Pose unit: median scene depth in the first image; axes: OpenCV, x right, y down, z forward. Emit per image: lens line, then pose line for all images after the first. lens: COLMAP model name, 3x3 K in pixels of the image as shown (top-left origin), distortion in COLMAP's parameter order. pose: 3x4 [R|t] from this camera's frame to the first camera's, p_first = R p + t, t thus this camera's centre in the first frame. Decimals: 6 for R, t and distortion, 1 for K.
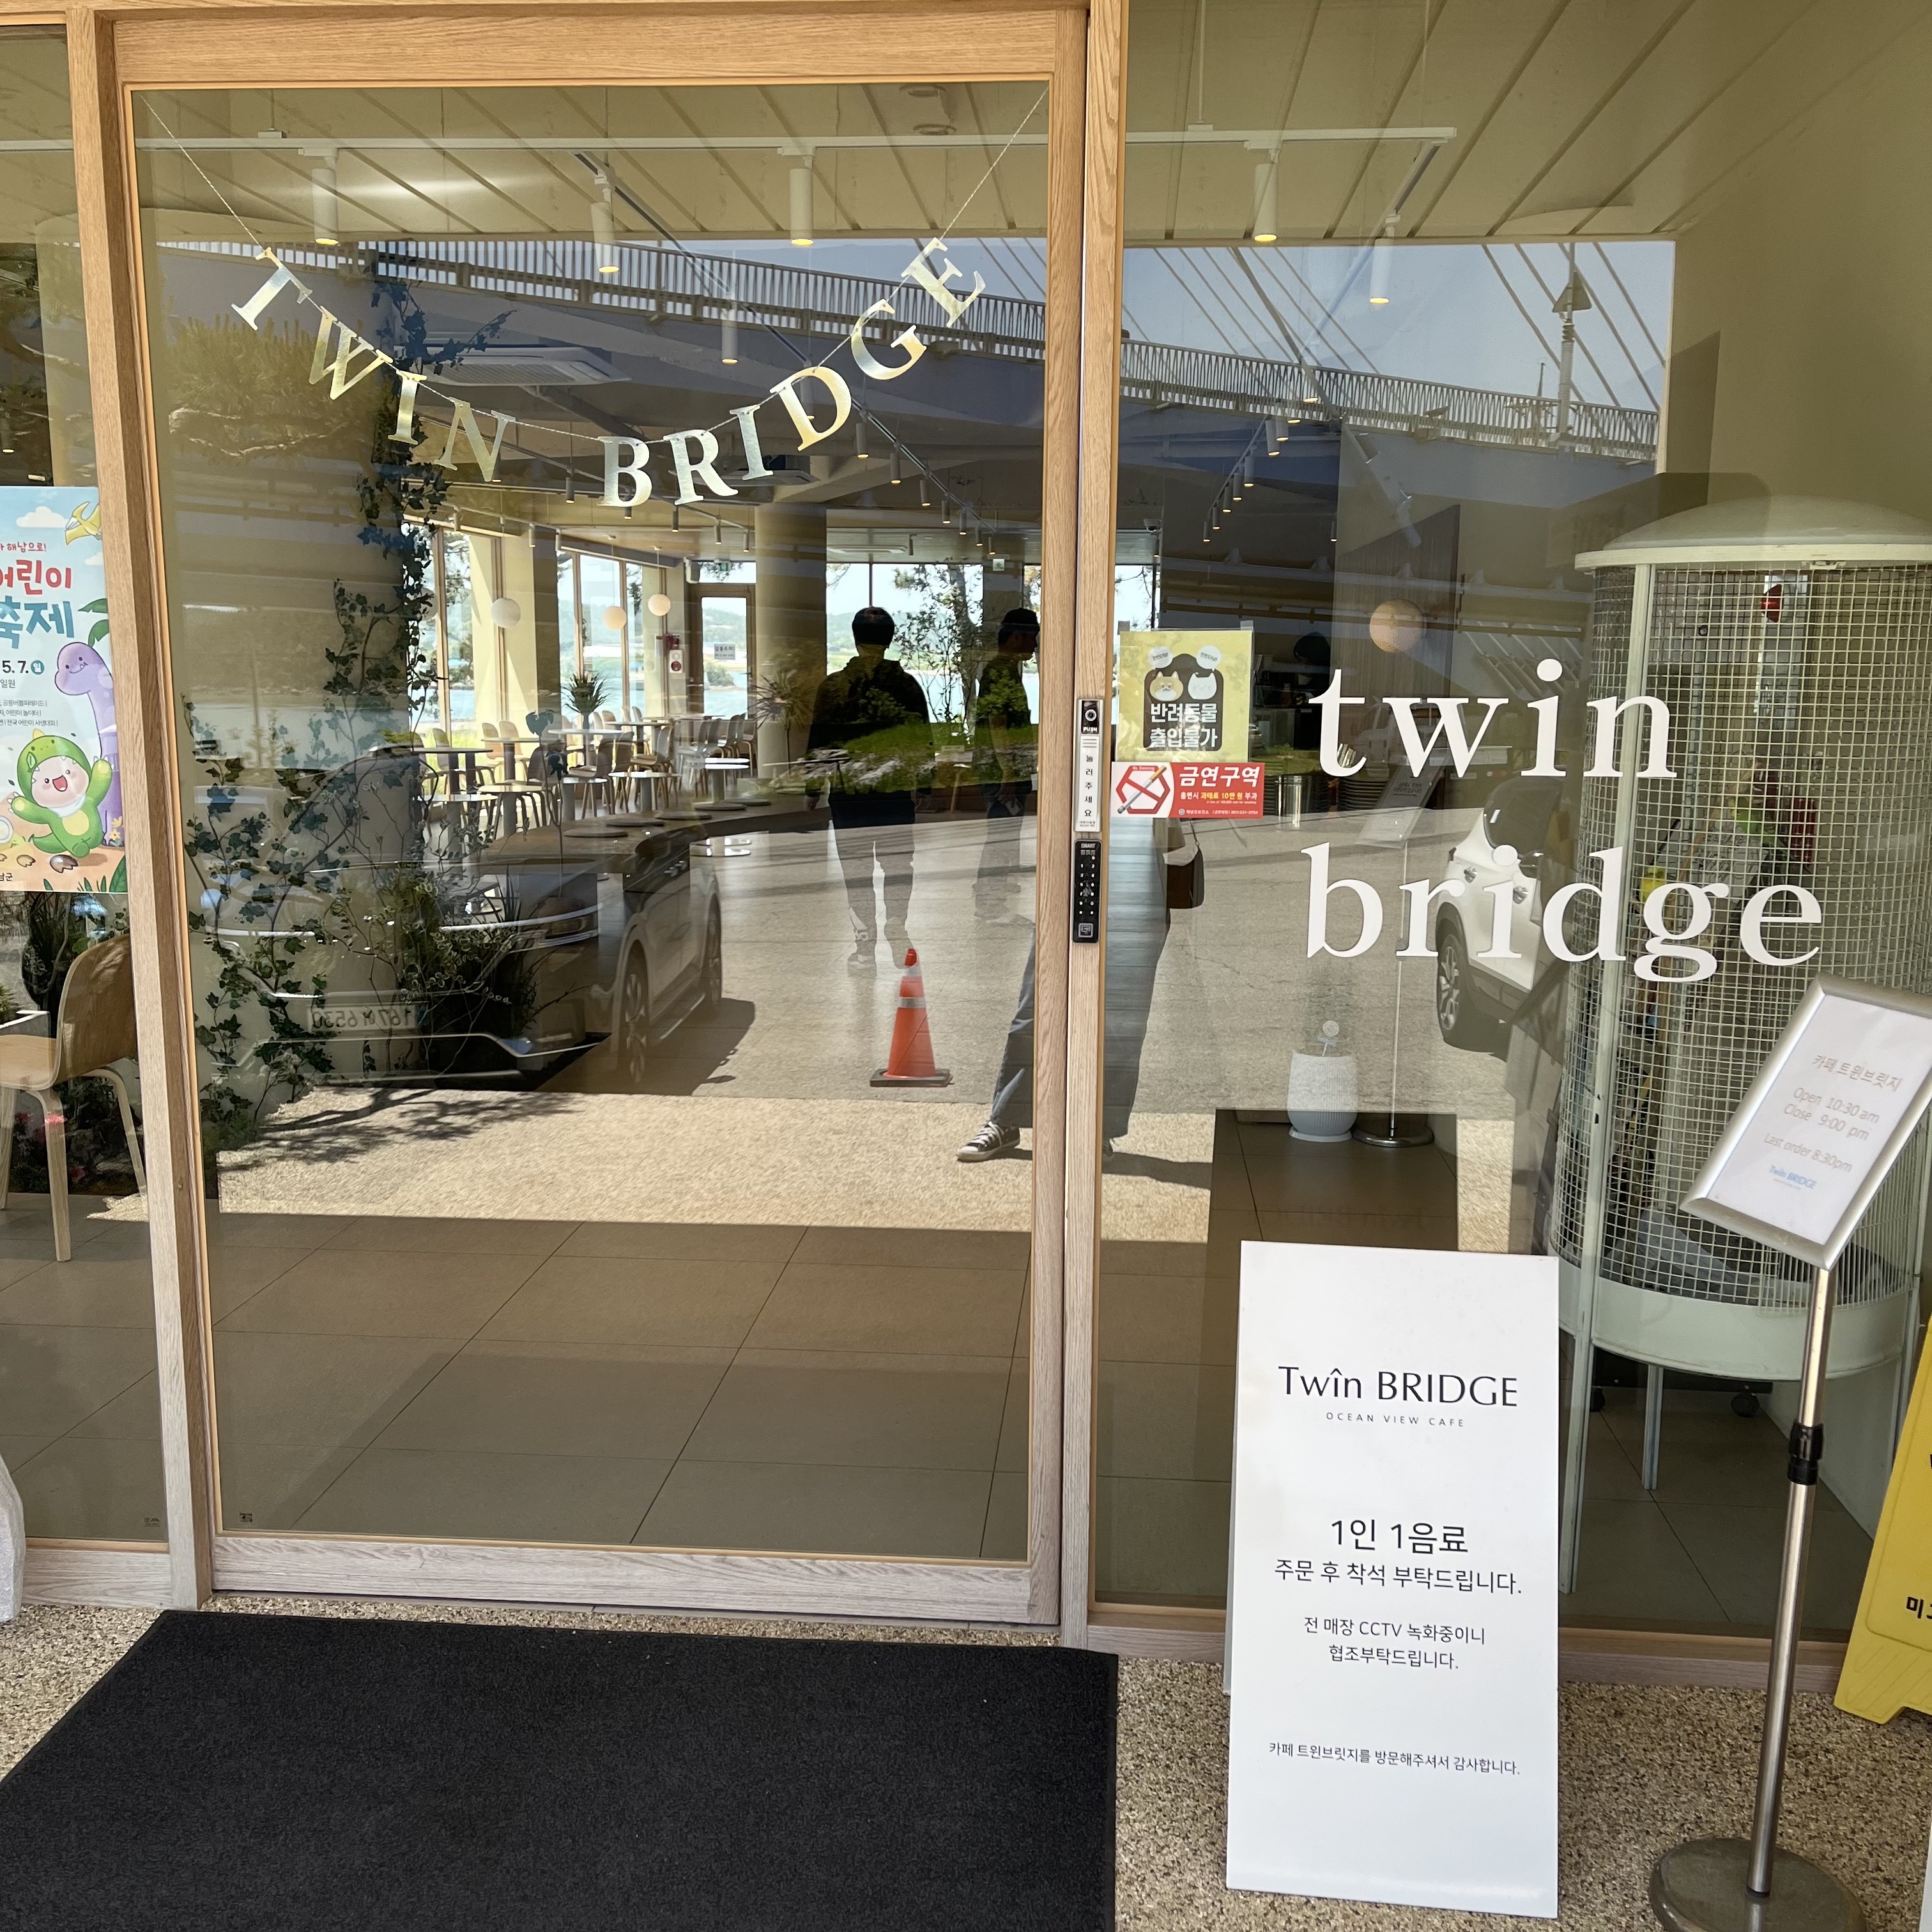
lens RADIAL K [[1935.2, 0, 966.0], [0, 1935.2, 966.0], [0, 0, 1]] dist [0.065270, -0.007811]
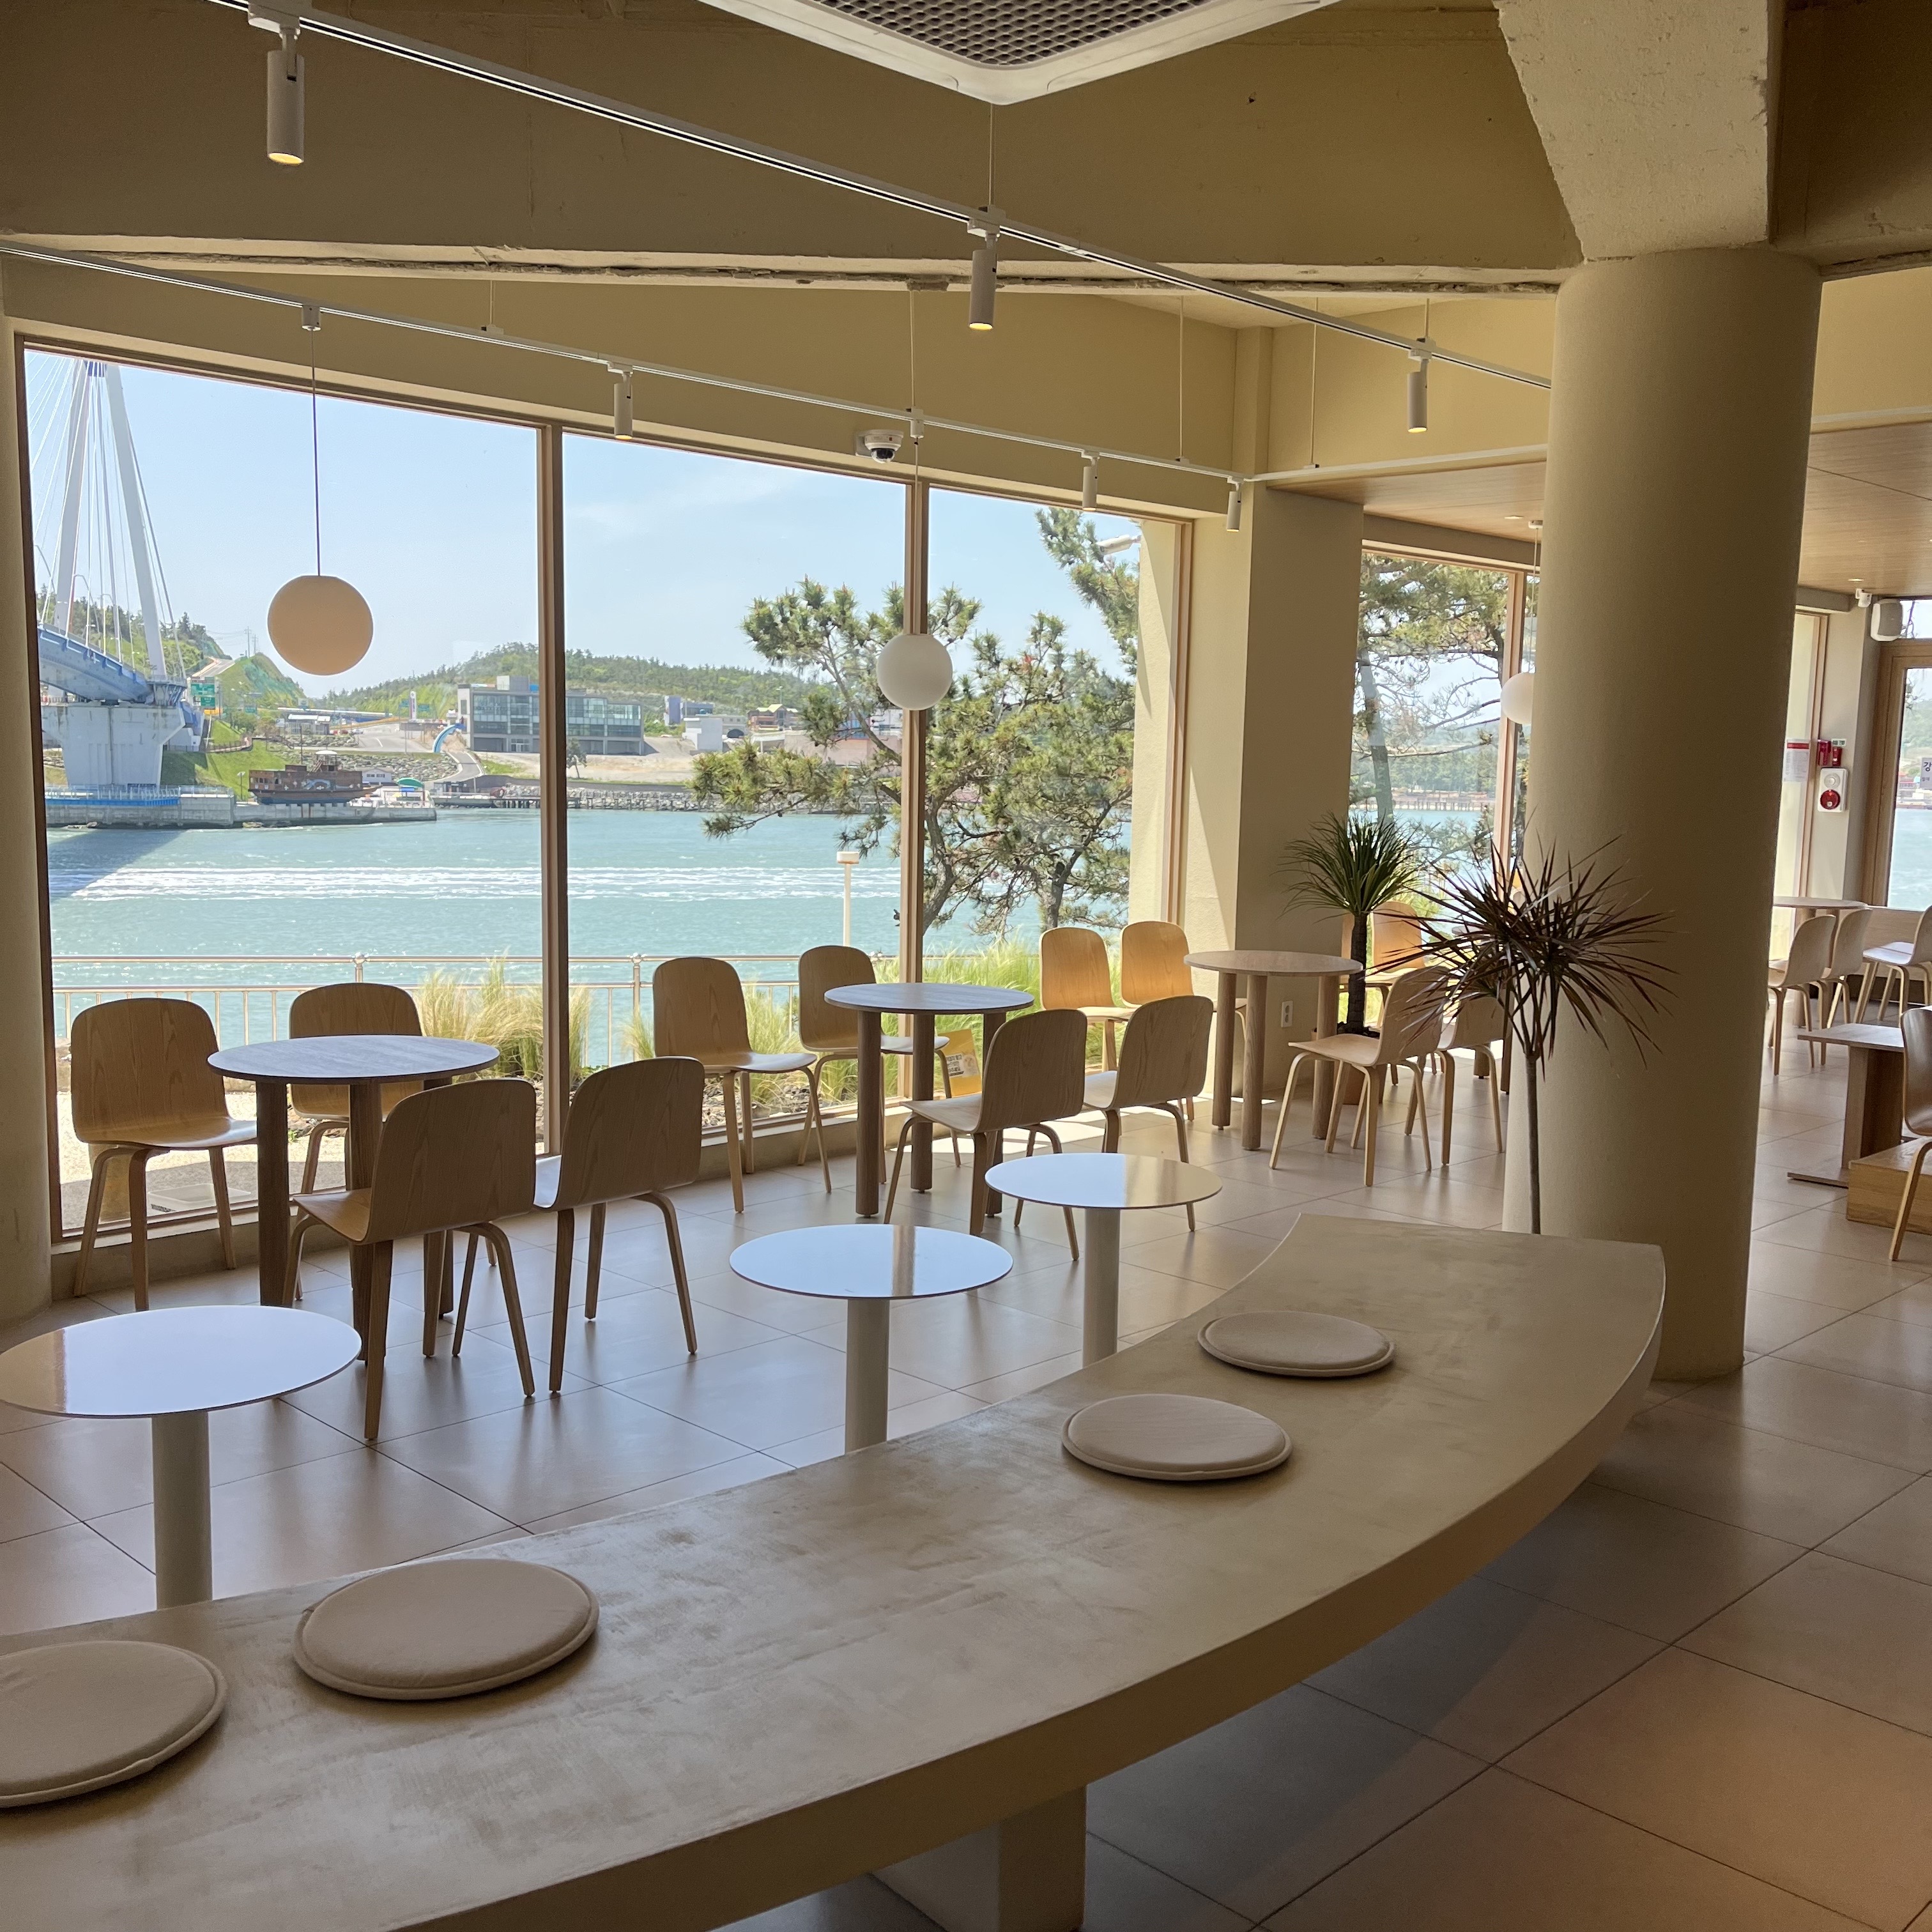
lens RADIAL K [[1935.2, 0, 966.0], [0, 1935.2, 966.0], [0, 0, 1]] dist [0.065270, -0.007811]
pose [[0.756982, 0.082594, -0.648195, 0.025764], [-0.119938, 0.992689, -0.013576, -0.106808], [0.642335, 0.088020, 0.761353, 0.650350]]
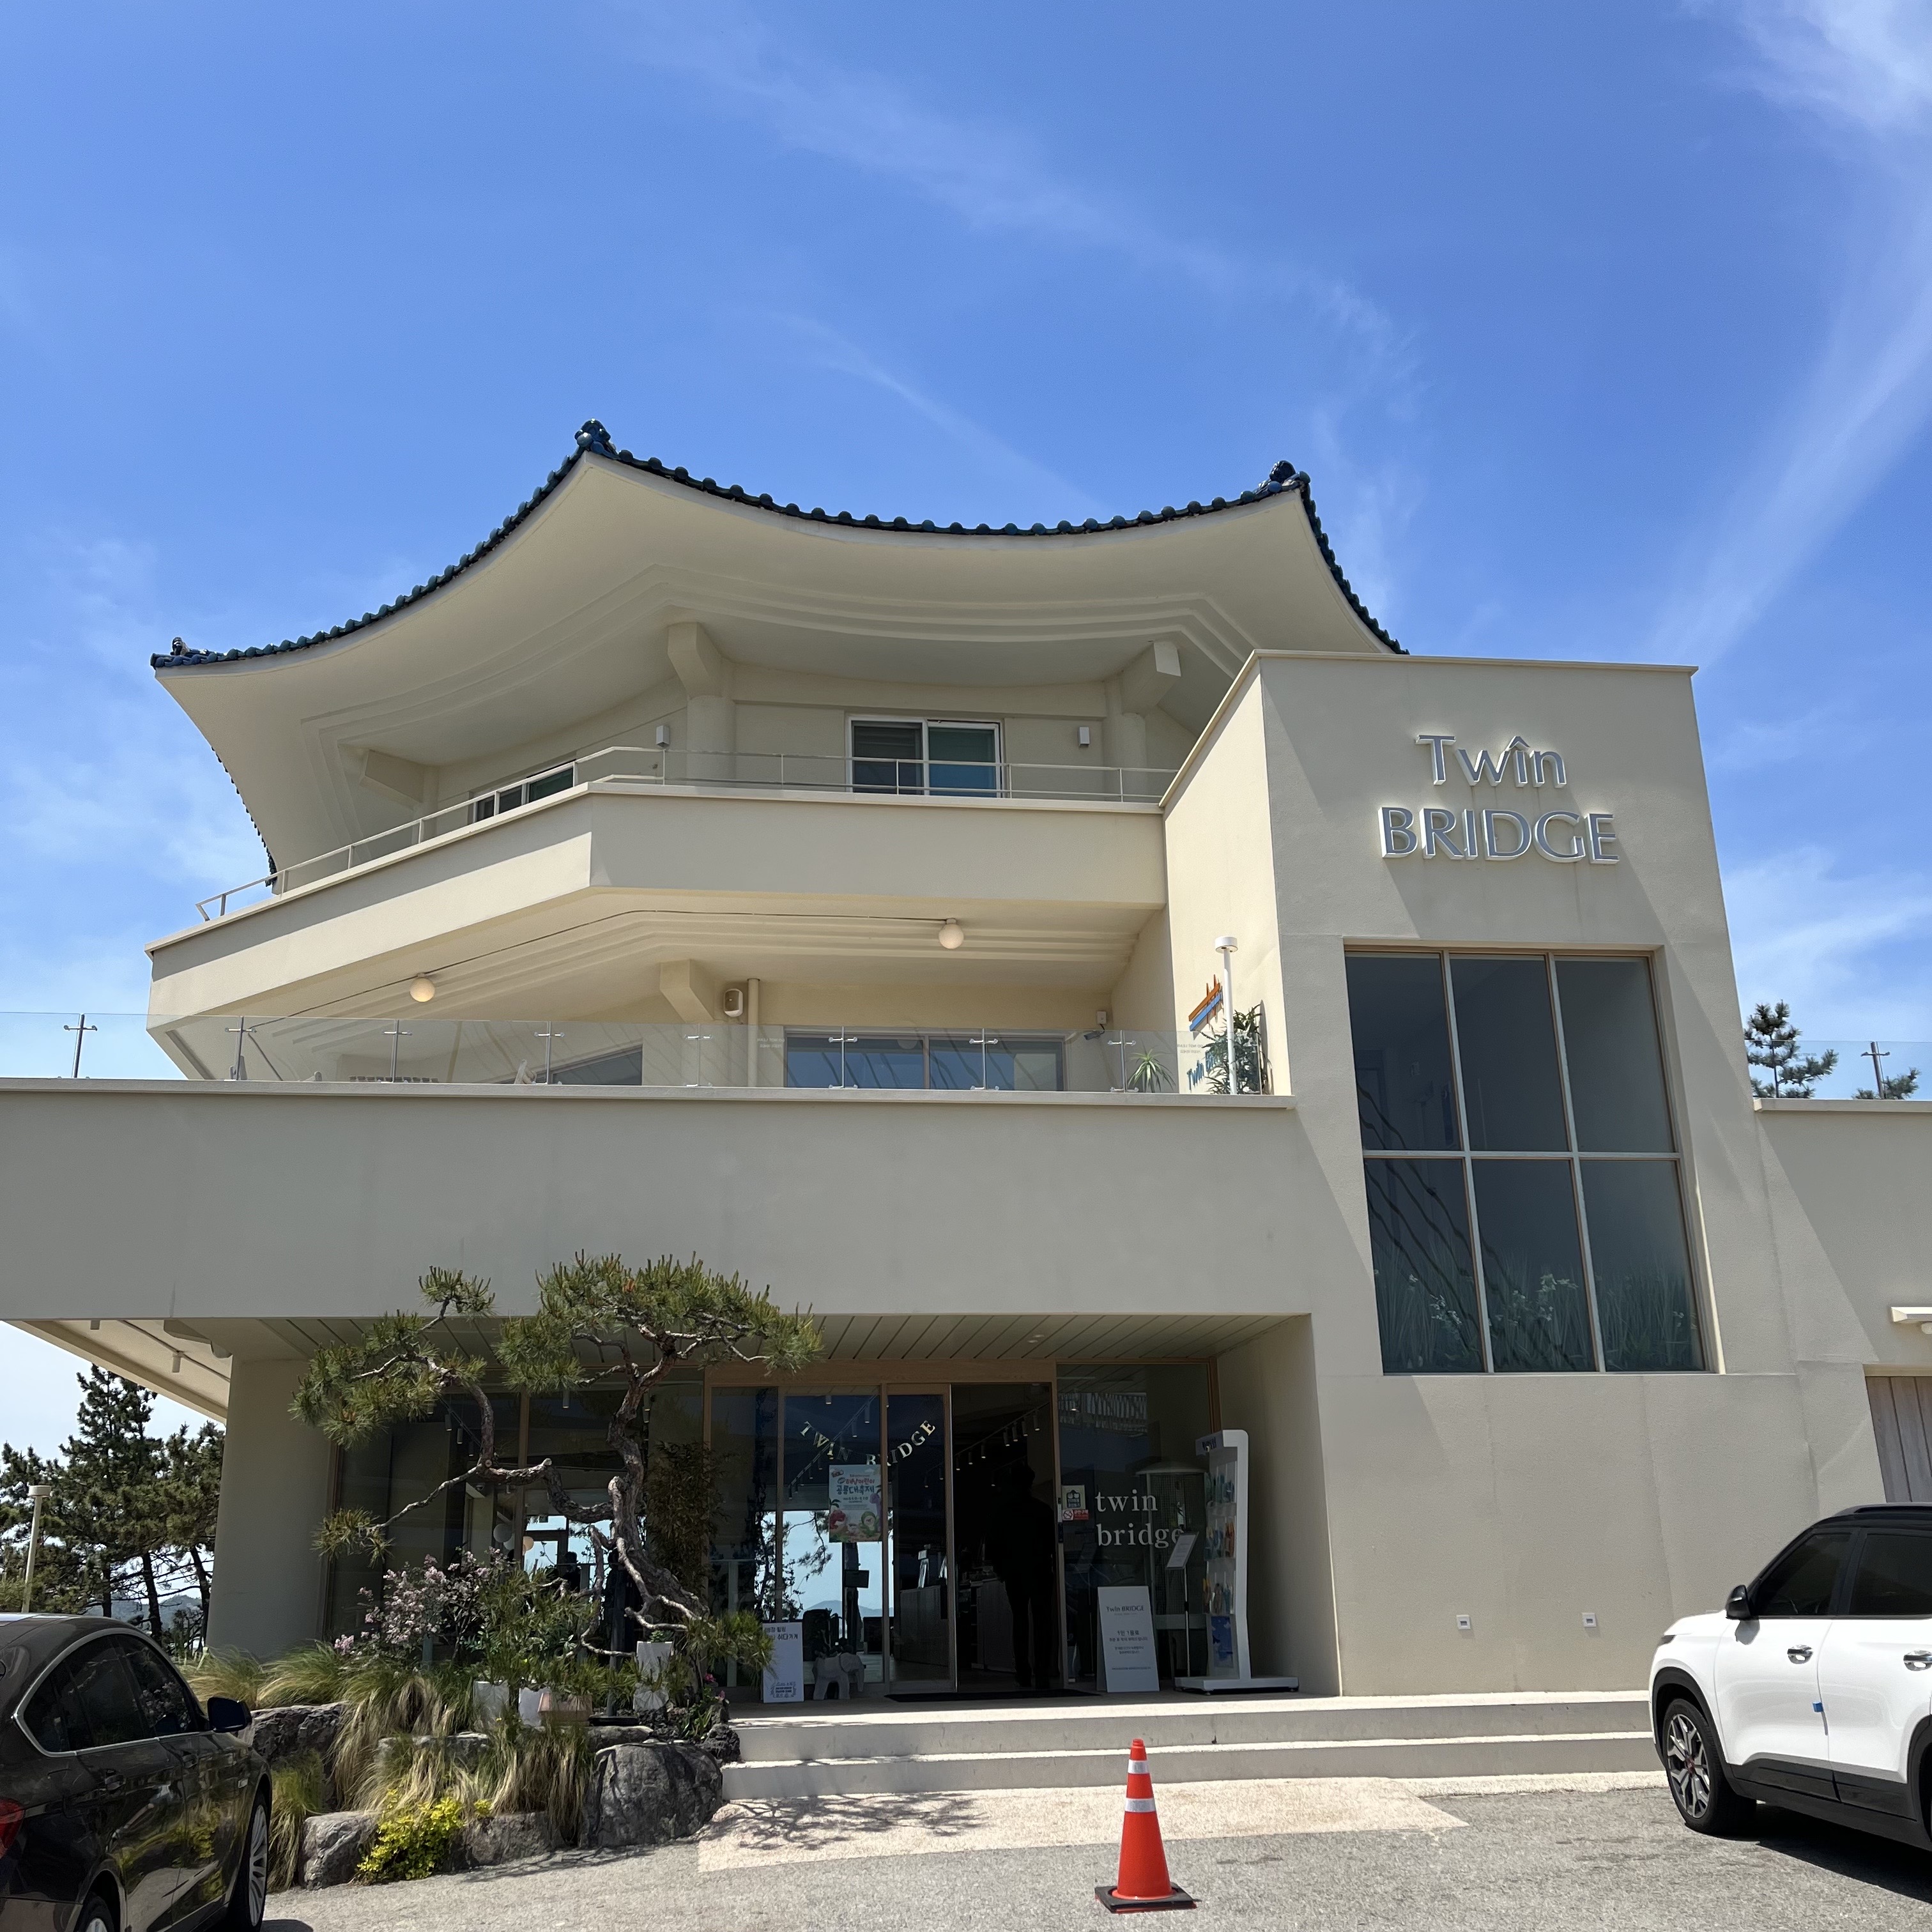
lens RADIAL K [[1935.2, 0, 966.0], [0, 1935.2, 966.0], [0, 0, 1]] dist [0.065270, -0.007811]
pose [[0.973278, 0.038582, 0.226366, -1.223401], [0.071063, 0.886785, -0.456687, 0.839674], [-0.218358, 0.460569, 0.860346, -3.599560]]
